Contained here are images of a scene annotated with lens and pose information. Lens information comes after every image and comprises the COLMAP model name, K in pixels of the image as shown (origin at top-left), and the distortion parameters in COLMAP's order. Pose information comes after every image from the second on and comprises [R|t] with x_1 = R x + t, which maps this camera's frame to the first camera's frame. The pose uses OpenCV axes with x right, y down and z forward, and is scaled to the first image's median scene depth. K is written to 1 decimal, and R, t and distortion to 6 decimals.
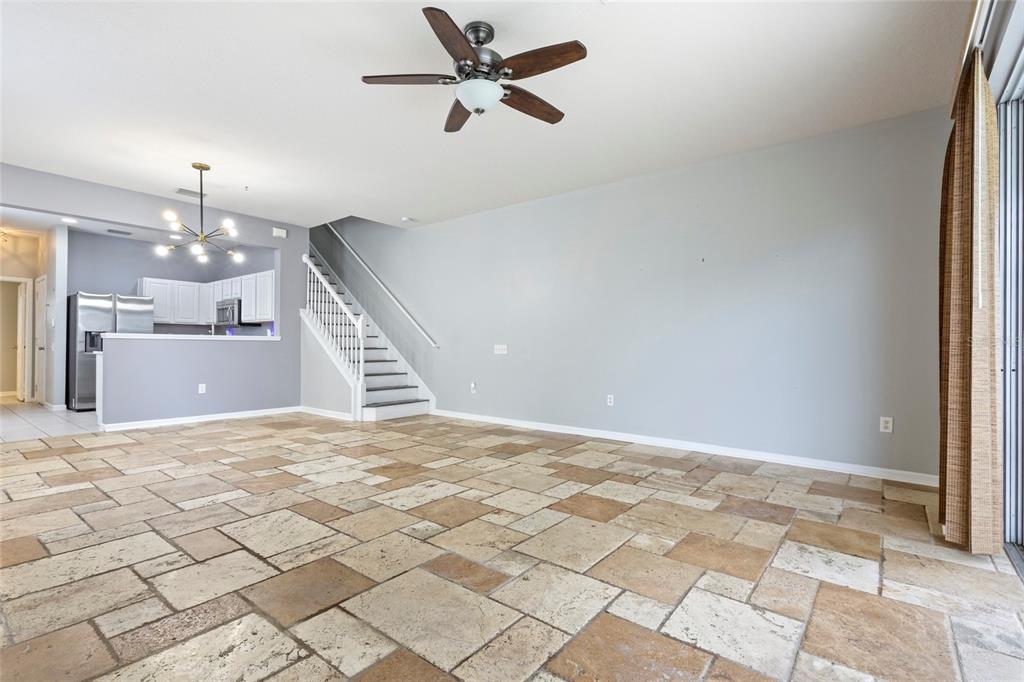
lens RADIAL K [[476.0, 0, 507.9], [0, 476.0, 344.6], [0, 0, 1]] dist [0.000405, -0.000021]
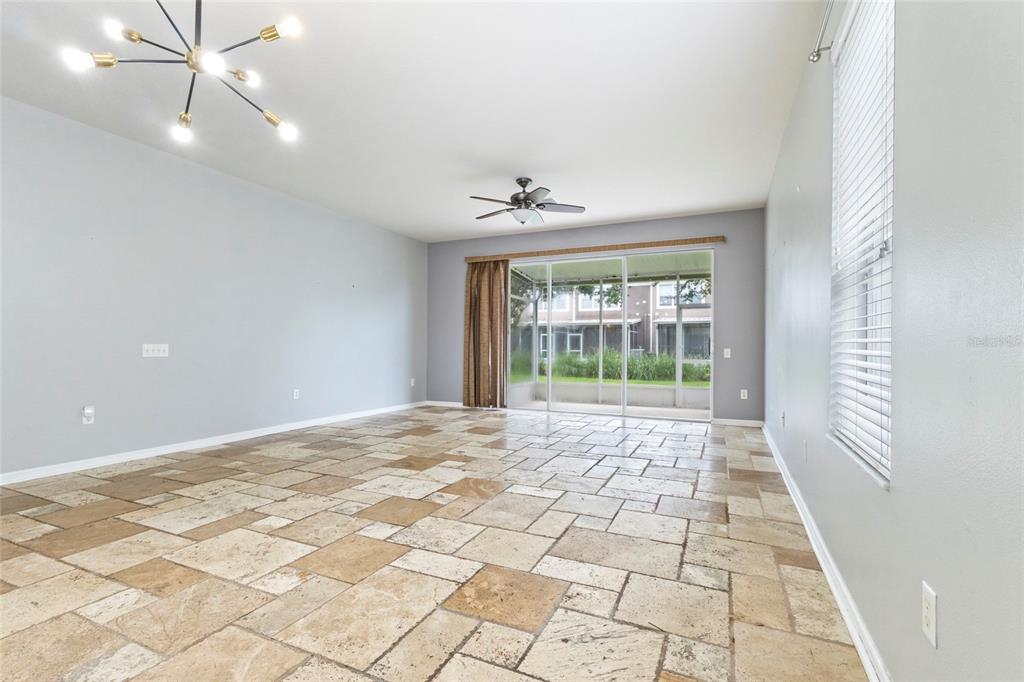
lens RADIAL K [[481.9, 0, 509.8], [0, 481.9, 346.2], [0, 0, 1]] dist [0.004314, 0.000352]
pose [[-0.245354, -0.007879, 0.969402, -1.771390], [-0.009272, 0.999940, 0.005780, -0.011549], [-0.969389, -0.007570, -0.245412, 1.413927]]
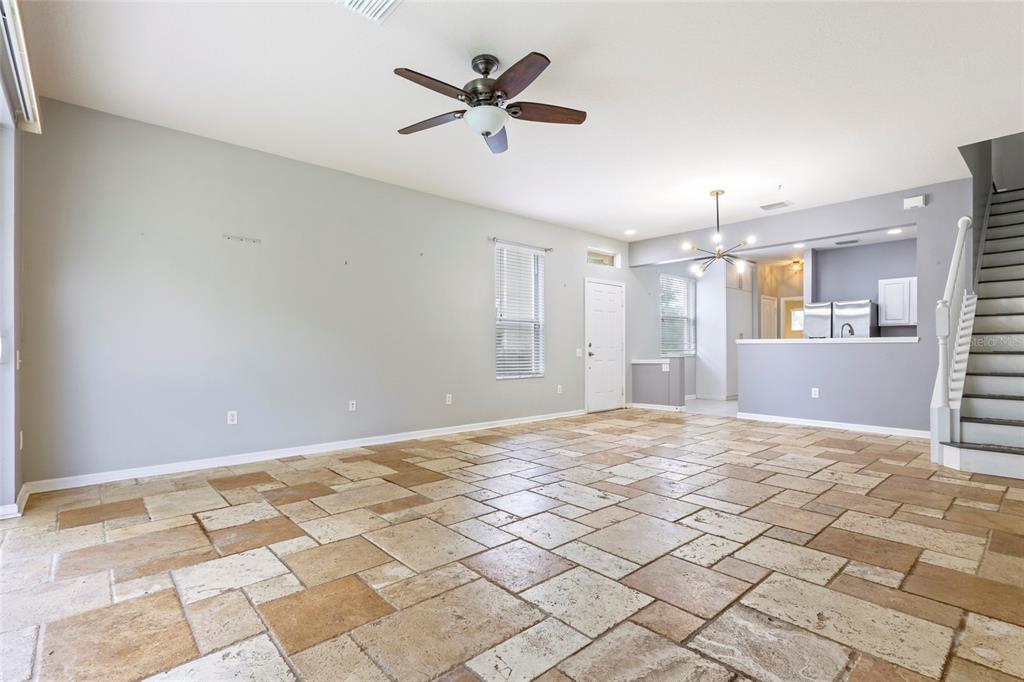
lens RADIAL K [[477.3, 0, 507.4], [0, 477.3, 347.3], [0, 0, 1]] dist [0.008263, -0.001246]
pose [[-0.168386, -0.007101, -0.985696, 0.946442], [0.004088, 0.999960, -0.007902, 0.007600], [0.985713, -0.005360, -0.168350, 1.145393]]
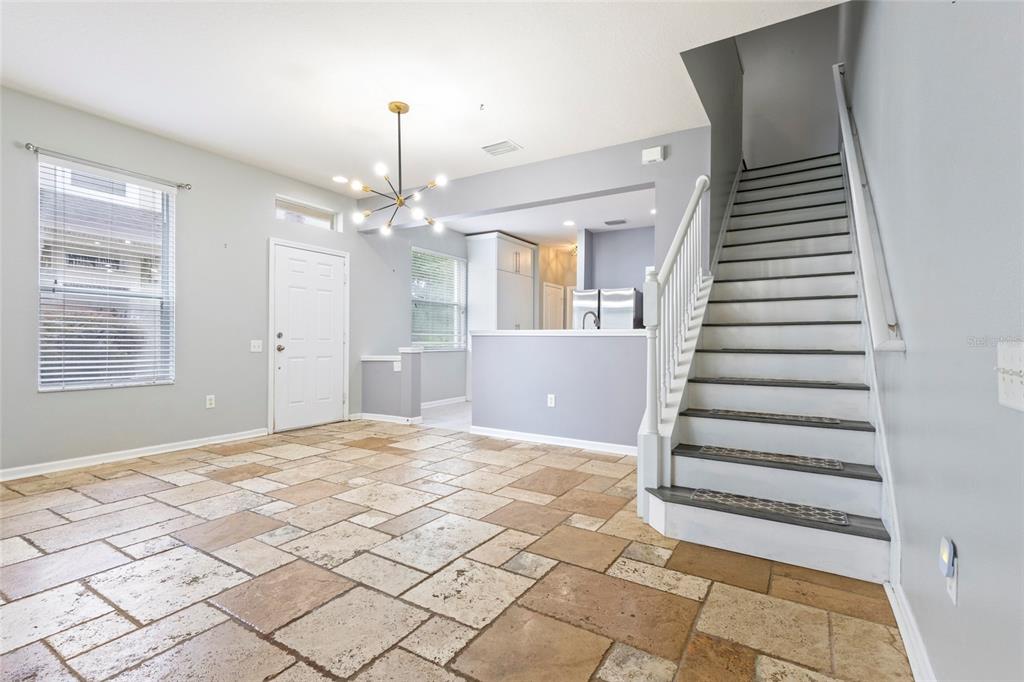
lens RADIAL K [[472.3, 0, 505.3], [0, 472.3, 340.6], [0, 0, 1]] dist [0.010660, 0.000052]
pose [[0.116681, -0.003606, -0.993163, 0.210277], [-0.003971, 0.999984, -0.004098, 0.001206], [0.993161, 0.004422, 0.116665, 1.786635]]
